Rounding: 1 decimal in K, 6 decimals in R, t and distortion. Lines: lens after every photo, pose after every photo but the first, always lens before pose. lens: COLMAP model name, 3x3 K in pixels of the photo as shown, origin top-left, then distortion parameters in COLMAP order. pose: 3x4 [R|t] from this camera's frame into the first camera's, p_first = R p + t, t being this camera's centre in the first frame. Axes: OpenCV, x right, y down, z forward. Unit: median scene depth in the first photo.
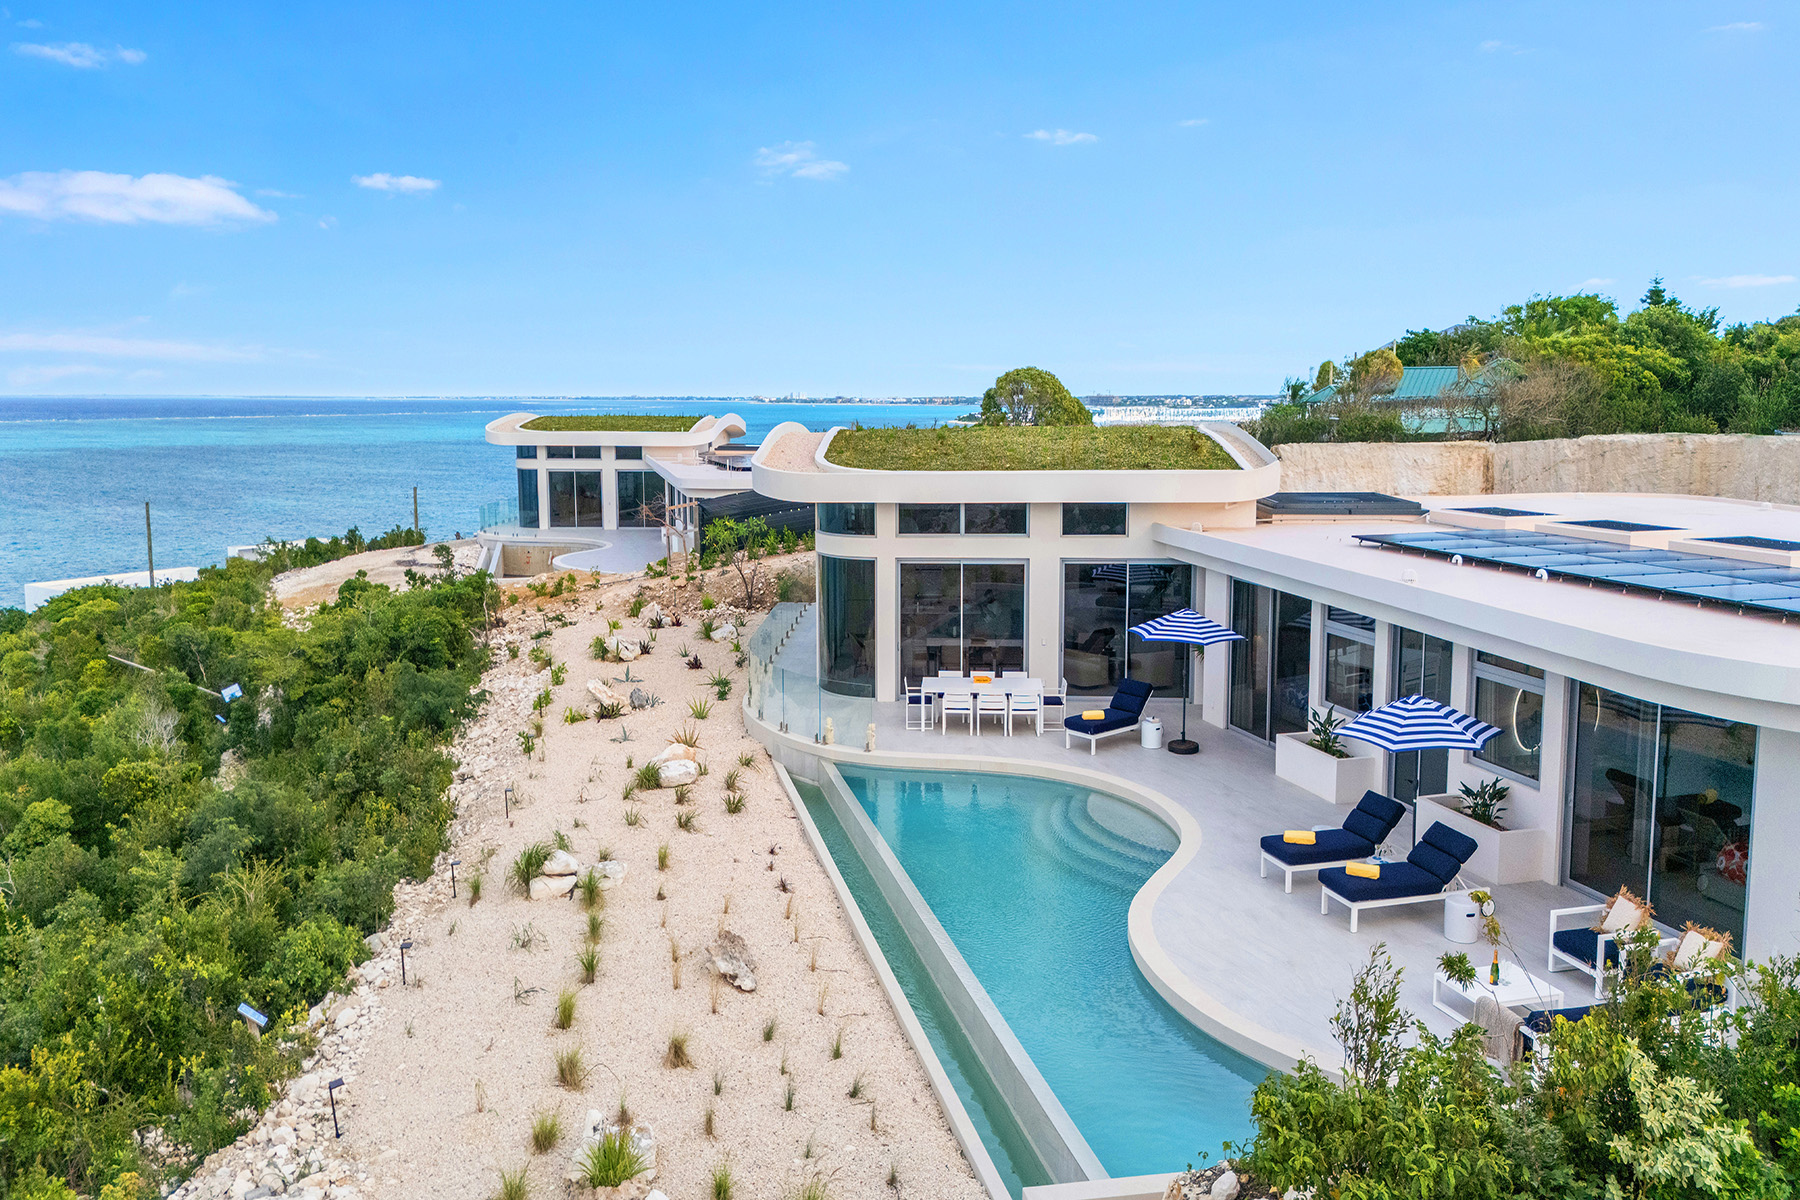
lens RADIAL K [[1345.0, 0, 954.8], [0, 1345.0, 605.2], [0, 0, 1]] dist [0.099576, -0.115035]
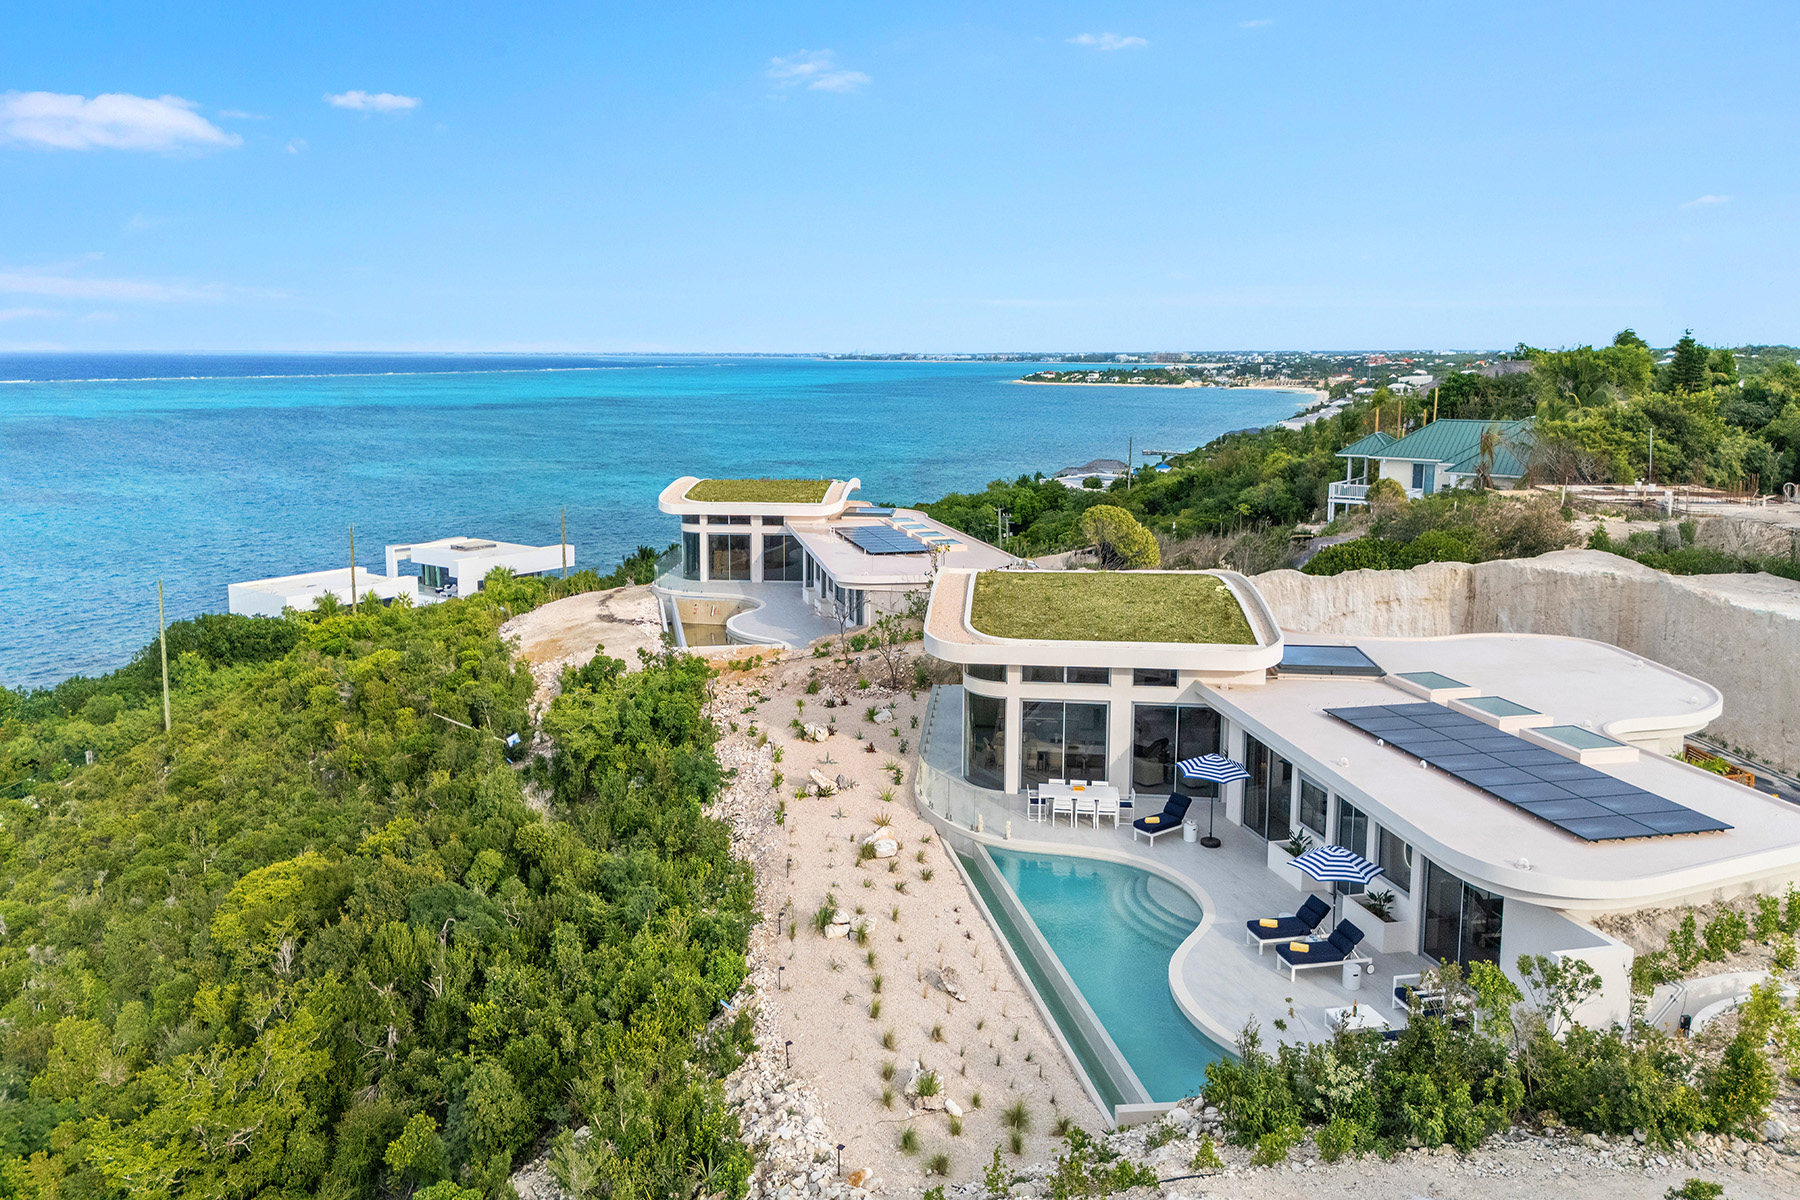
lens RADIAL K [[1339.8, 0, 936.6], [0, 1339.8, 564.2], [0, 0, 1]] dist [0.091879, -0.116455]
pose [[0.998013, 0.017084, -0.060646, -0.055333], [-0.017323, 0.999844, -0.003412, -0.201237], [0.060578, 0.004456, 0.998154, -0.559255]]
